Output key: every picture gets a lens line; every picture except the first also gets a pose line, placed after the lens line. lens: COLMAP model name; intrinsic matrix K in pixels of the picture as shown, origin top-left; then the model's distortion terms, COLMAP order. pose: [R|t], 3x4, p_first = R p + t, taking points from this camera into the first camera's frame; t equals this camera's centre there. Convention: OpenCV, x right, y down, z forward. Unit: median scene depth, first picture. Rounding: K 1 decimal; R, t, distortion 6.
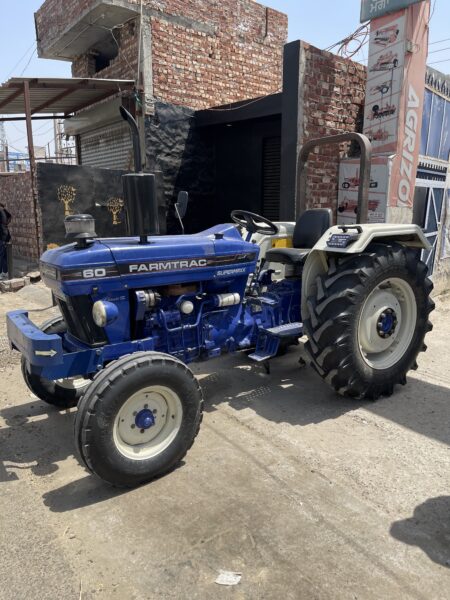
lens RADIAL K [[455.9, 0, 225.9], [0, 455.9, 297.8], [0, 0, 1]] dist [0.053690, -0.068255]
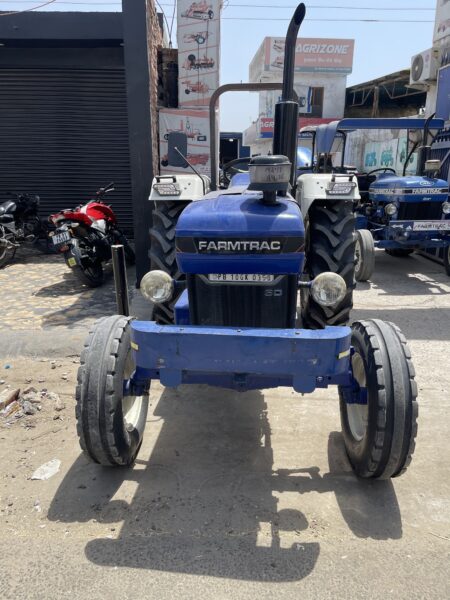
lens RADIAL K [[455.9, 0, 228.9], [0, 455.9, 298.2], [0, 0, 1]] dist [0.053690, -0.068255]
pose [[0.639526, -0.207423, 0.740258, -0.471093], [0.146118, 0.978157, 0.147848, -0.044202], [-0.754756, 0.013612, 0.655865, 0.308530]]
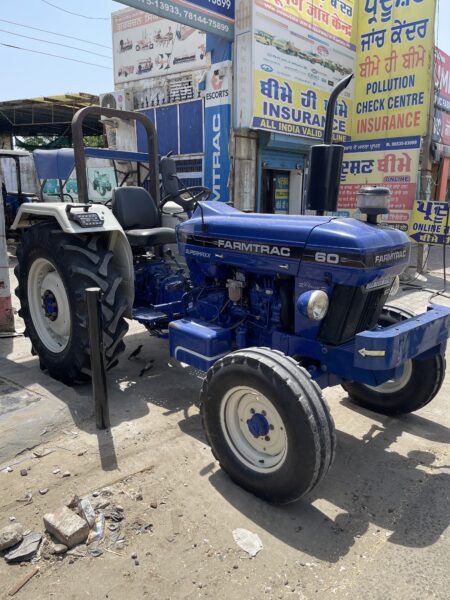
lens RADIAL K [[455.9, 0, 228.9], [0, 455.9, 299.9], [0, 0, 1]] dist [0.053690, -0.068255]
pose [[-0.160857, -0.216766, 0.962880, -0.606051], [0.190398, 0.950444, 0.245774, -0.126594], [-0.968439, 0.222865, -0.111614, 0.732210]]
